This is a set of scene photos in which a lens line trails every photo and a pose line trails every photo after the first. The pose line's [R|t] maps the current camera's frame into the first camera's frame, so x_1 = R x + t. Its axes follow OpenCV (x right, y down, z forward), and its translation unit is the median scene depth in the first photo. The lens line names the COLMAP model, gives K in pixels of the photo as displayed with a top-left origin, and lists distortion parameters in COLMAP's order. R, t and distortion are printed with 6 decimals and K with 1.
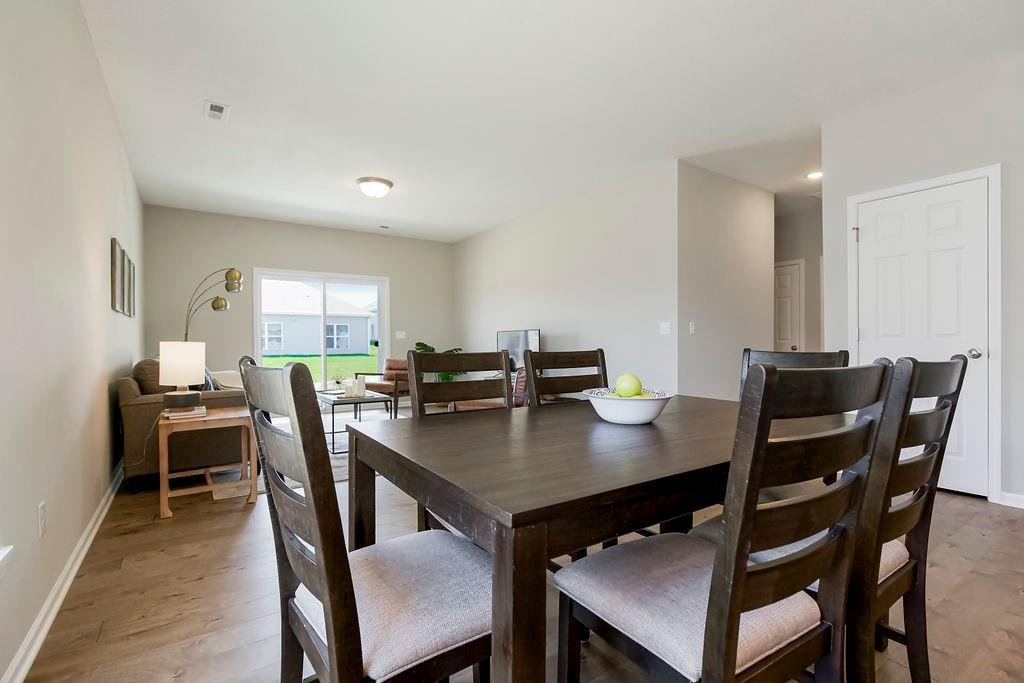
lens RADIAL K [[474.2, 0, 512.0], [0, 474.2, 341.5], [0, 0, 1]] dist [0.001041, 0.000725]
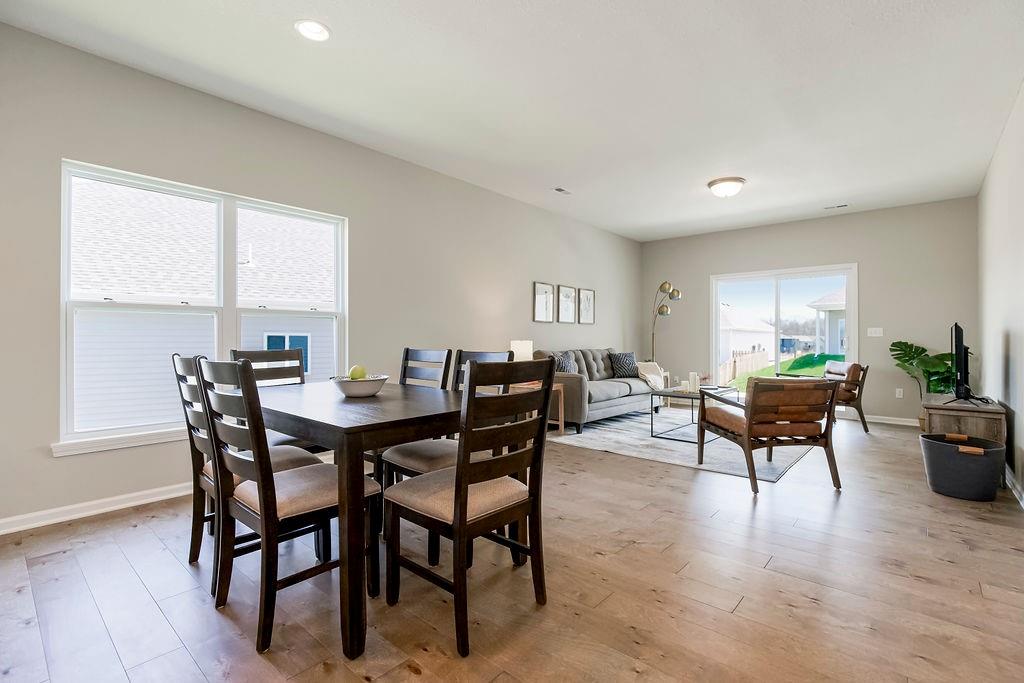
lens RADIAL K [[474.2, 0, 512.0], [0, 474.2, 341.5], [0, 0, 1]] dist [0.001041, 0.000725]
pose [[0.262503, 0.008002, -0.964898, 0.491821], [-0.001605, 0.999968, 0.007856, -0.004178], [0.964930, -0.000514, 0.262507, 0.259703]]
